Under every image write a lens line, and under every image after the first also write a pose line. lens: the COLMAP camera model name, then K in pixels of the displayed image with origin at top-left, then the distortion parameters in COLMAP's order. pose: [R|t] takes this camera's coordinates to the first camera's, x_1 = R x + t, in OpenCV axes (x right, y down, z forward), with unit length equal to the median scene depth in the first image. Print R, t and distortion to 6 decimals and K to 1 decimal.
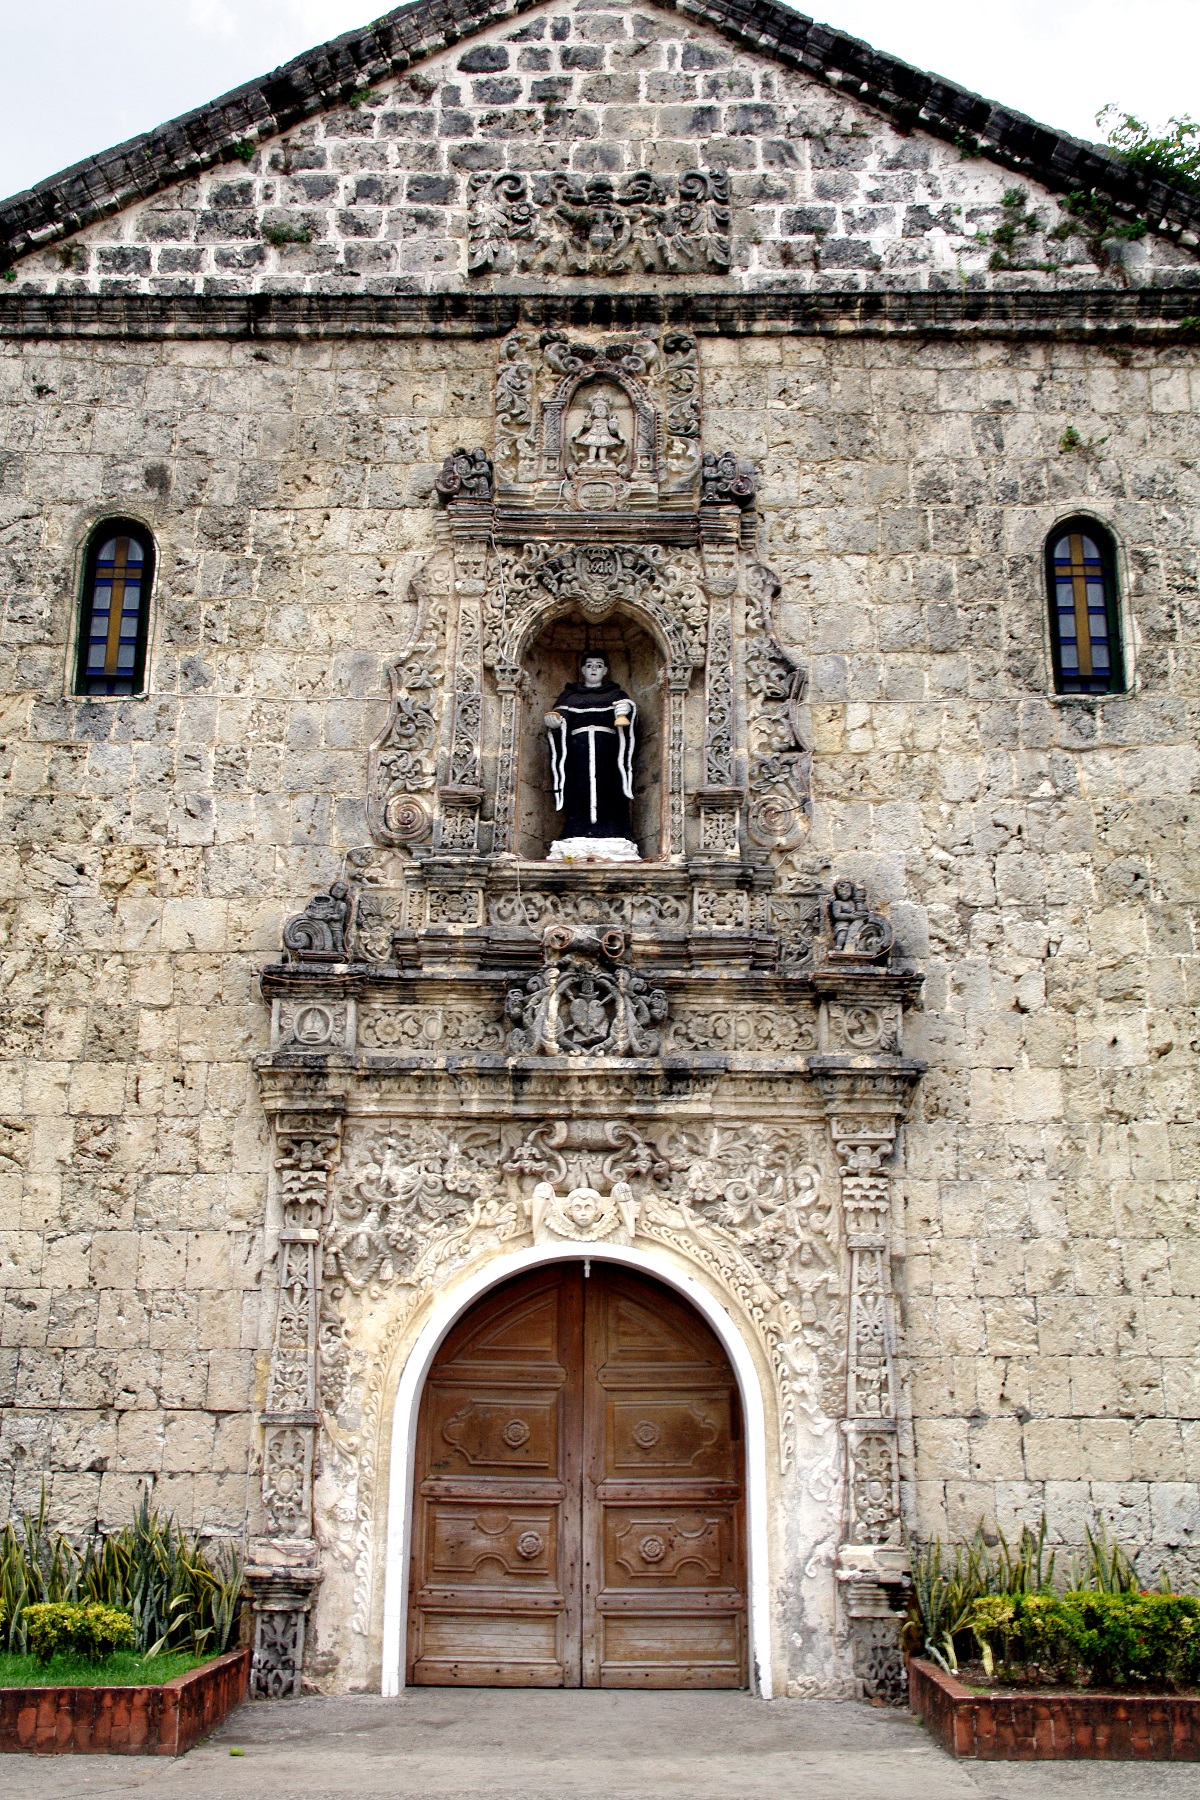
lens RADIAL K [[1882.3, 0, 600.0], [0, 1882.3, 900.0], [0, 0, 1]] dist [-0.050586, 0.195534]
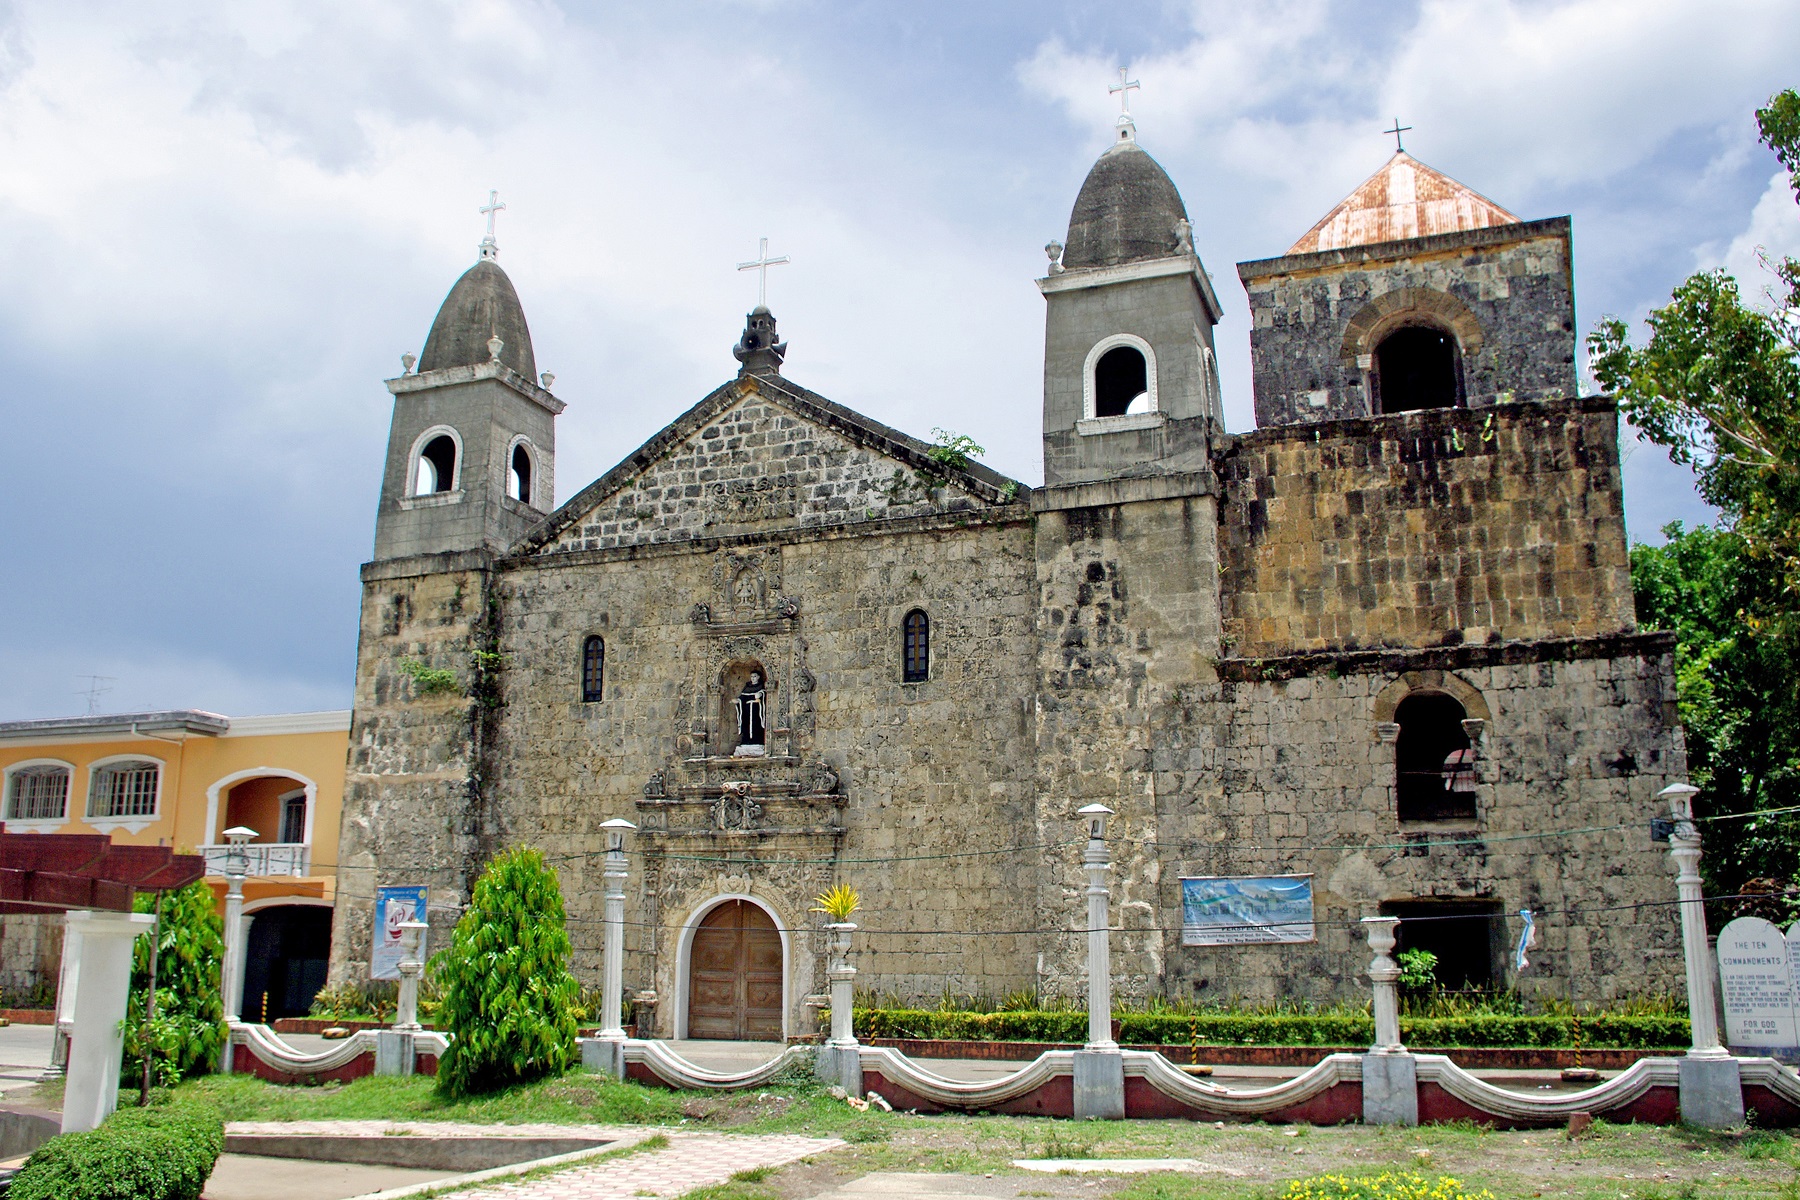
lens RADIAL K [[1427.1, 0, 900.0], [0, 1427.1, 600.0], [0, 0, 1]] dist [-0.075820, 0.034893]
pose [[0.946089, -0.080446, -0.313759, 0.847474], [0.101569, 0.993493, 0.051539, -0.317512], [0.307571, -0.080629, 0.948103, -0.868070]]
